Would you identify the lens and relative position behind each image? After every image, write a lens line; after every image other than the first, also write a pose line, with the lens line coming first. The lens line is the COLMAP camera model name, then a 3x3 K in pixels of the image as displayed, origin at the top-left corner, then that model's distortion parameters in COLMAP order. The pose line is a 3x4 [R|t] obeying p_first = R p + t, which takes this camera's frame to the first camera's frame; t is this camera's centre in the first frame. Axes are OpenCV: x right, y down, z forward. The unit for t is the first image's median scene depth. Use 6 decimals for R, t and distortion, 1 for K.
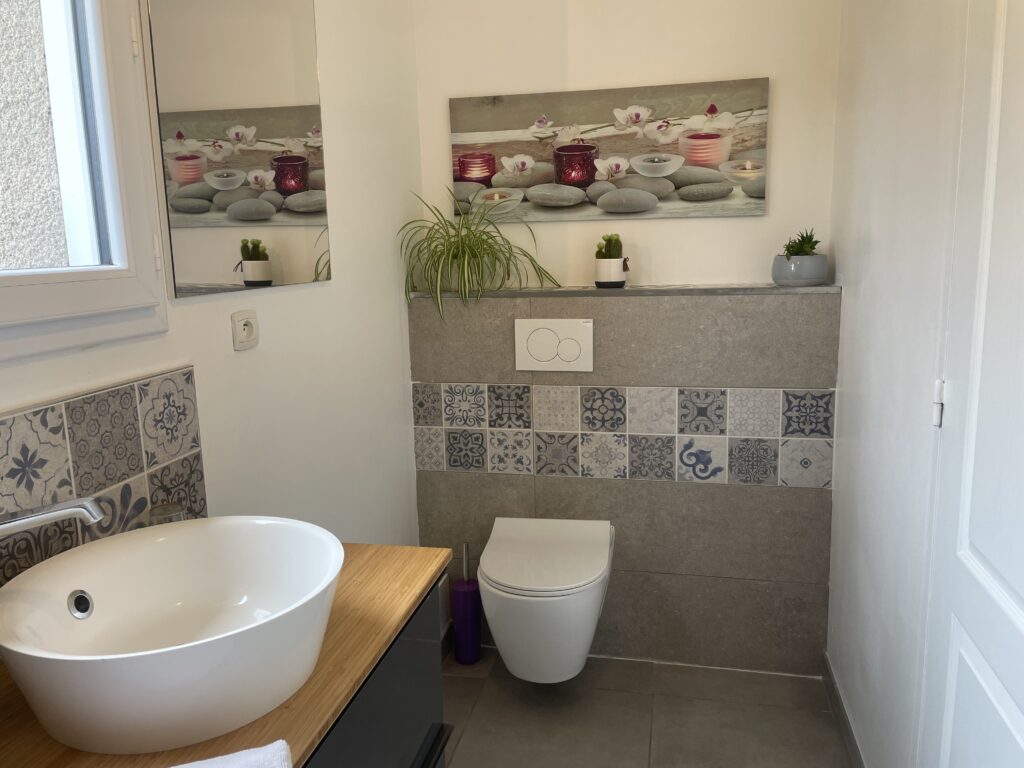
lens RADIAL K [[764.5, 0, 513.6], [0, 764.5, 381.8], [0, 0, 1]] dist [-0.028080, 0.005150]
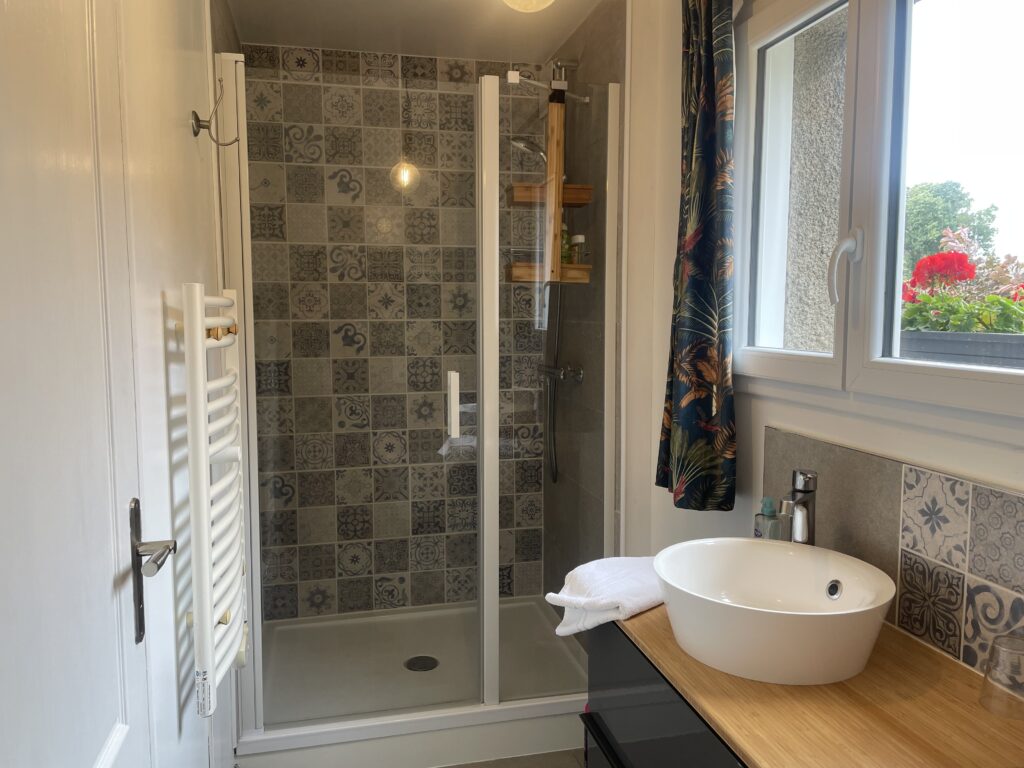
lens RADIAL K [[764.5, 0, 512.6], [0, 764.5, 382.6], [0, 0, 1]] dist [-0.028080, 0.005150]
pose [[-0.902627, 0.062496, -0.425863, 0.501591], [-0.057300, 0.963150, 0.262791, -0.377611], [0.426594, 0.261604, -0.865784, 1.655274]]
